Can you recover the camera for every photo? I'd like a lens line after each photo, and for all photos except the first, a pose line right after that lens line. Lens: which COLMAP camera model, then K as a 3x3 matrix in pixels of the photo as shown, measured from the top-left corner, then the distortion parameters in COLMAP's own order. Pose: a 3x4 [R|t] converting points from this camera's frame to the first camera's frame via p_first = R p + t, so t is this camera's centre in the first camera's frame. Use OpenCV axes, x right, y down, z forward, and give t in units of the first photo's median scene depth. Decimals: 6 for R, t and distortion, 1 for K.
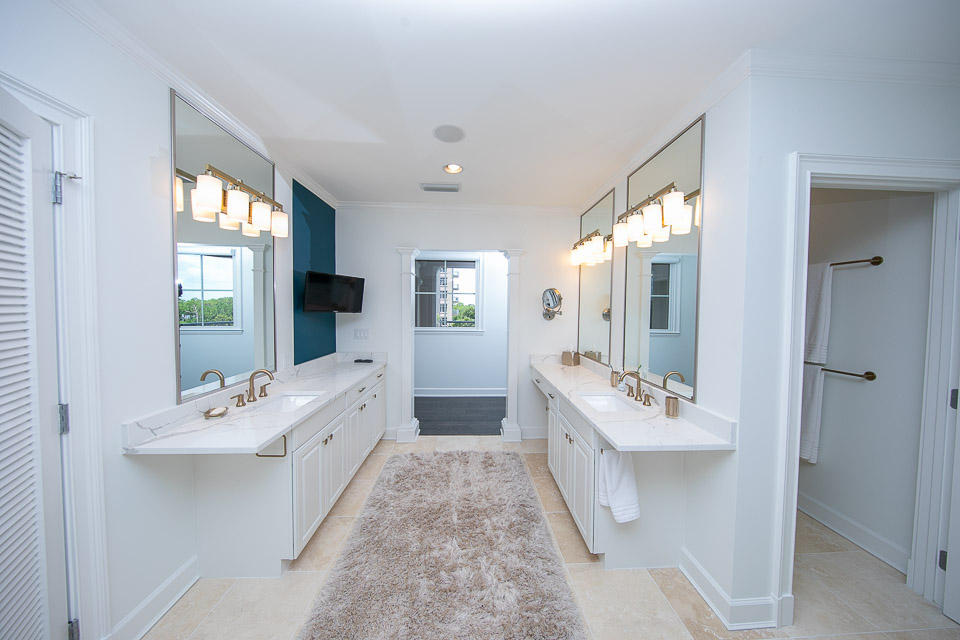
lens RADIAL K [[312.0, 0, 482.7], [0, 312.0, 315.4], [0, 0, 1]] dist [-0.000387, -0.000124]
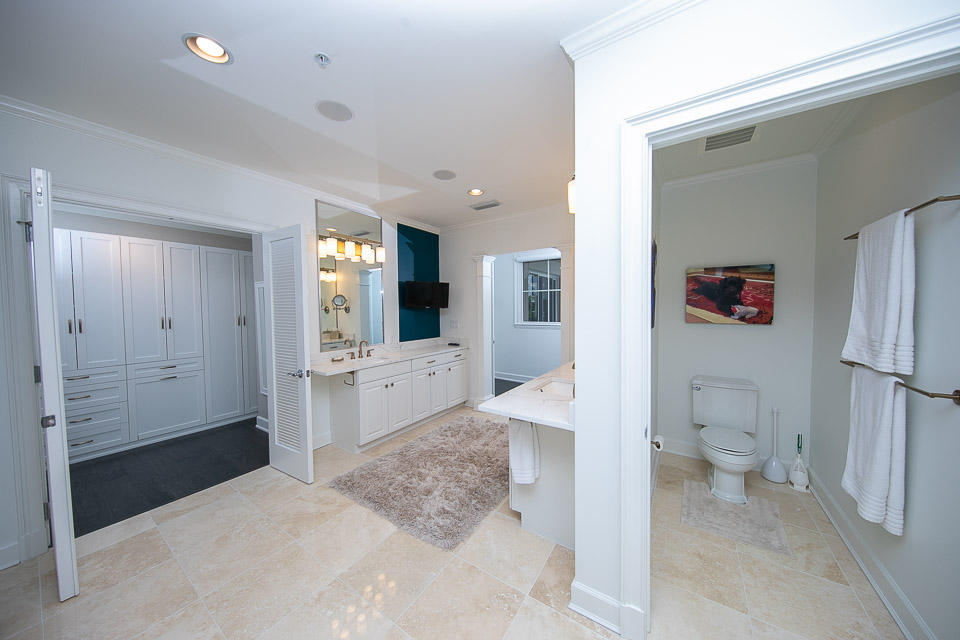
lens RADIAL K [[312.0, 0, 482.7], [0, 312.0, 315.4], [0, 0, 1]] dist [-0.000387, -0.000124]
pose [[0.796446, -0.003697, -0.604698, 0.681215], [0.003177, 0.999993, -0.001930, 0.031659], [0.604701, -0.000383, 0.796452, 0.006869]]
